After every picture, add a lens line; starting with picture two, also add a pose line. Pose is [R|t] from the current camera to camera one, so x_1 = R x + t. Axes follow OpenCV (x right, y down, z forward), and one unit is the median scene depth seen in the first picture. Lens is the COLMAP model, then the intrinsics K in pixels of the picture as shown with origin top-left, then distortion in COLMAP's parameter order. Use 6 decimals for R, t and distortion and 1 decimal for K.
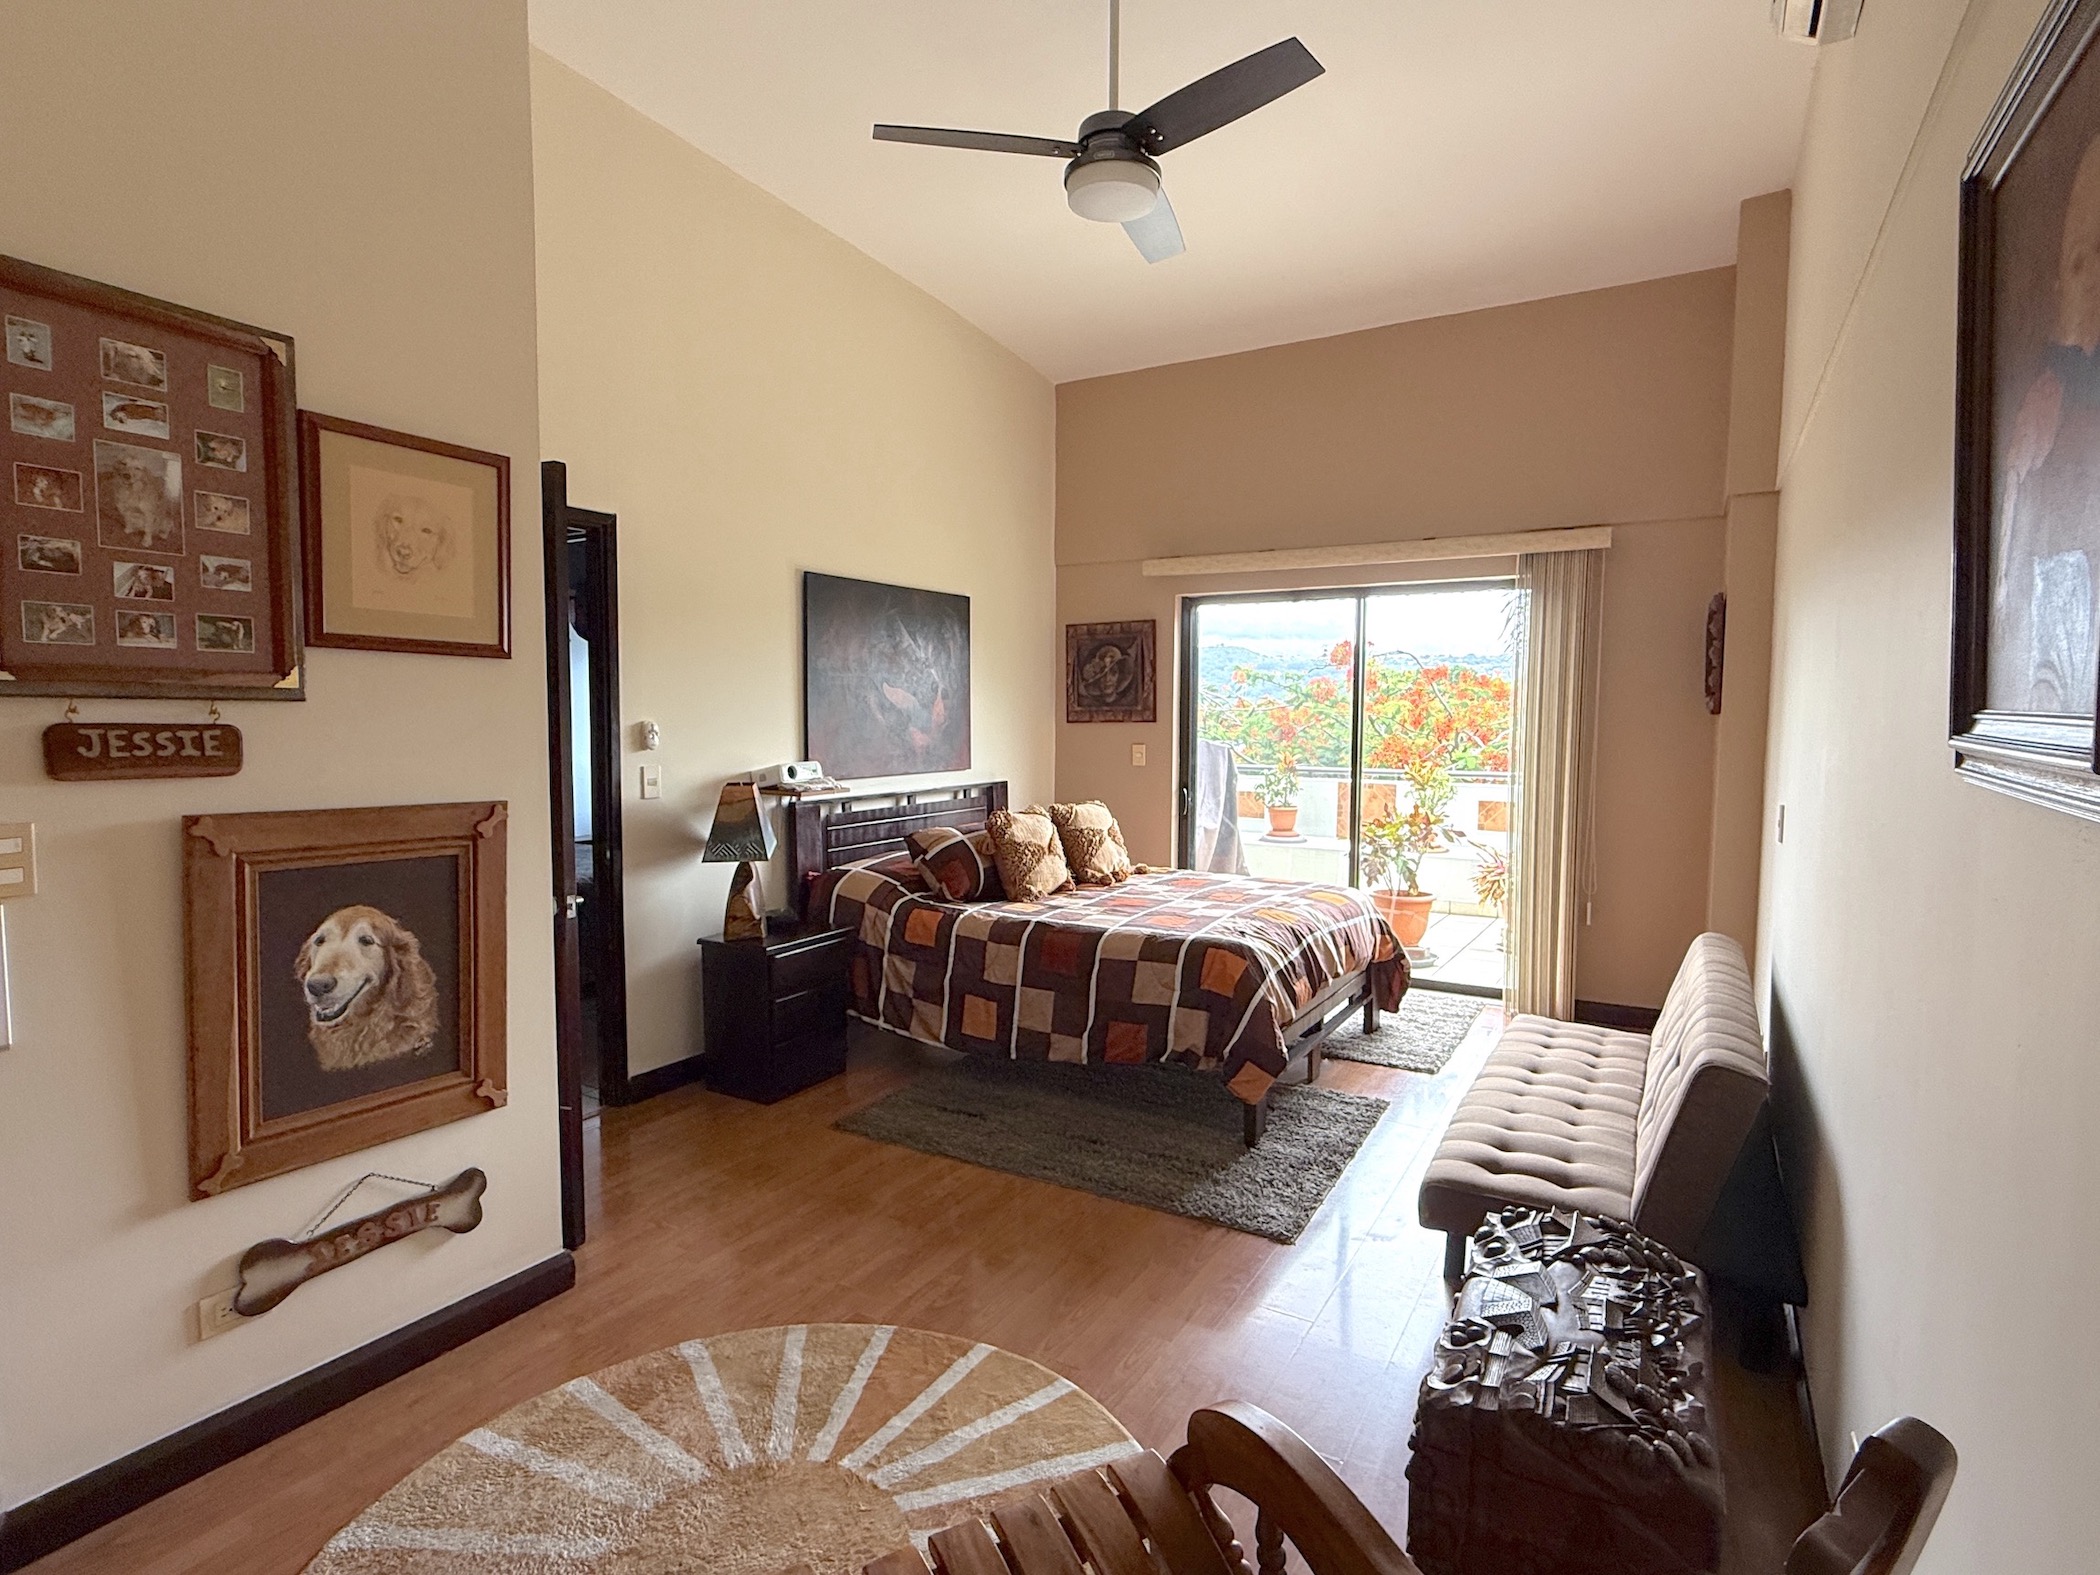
lens RADIAL K [[1004.4, 0, 1050.0], [0, 1004.4, 787.5], [0, 0, 1]] dist [-0.010108, 0.000219]
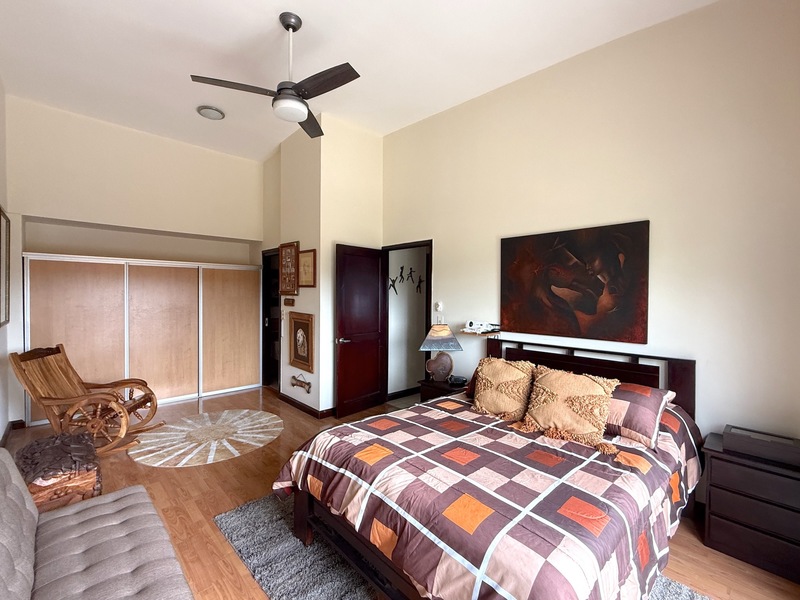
lens RADIAL K [[342.8, 0, 400.0], [0, 342.8, 300.0], [0, 0, 1]] dist [0.000687, 0.000033]
pose [[-0.239760, 0.006287, -0.970812, 0.996220], [-0.085762, 0.995932, 0.027630, -0.137666], [0.967037, 0.089883, -0.238245, 1.710741]]
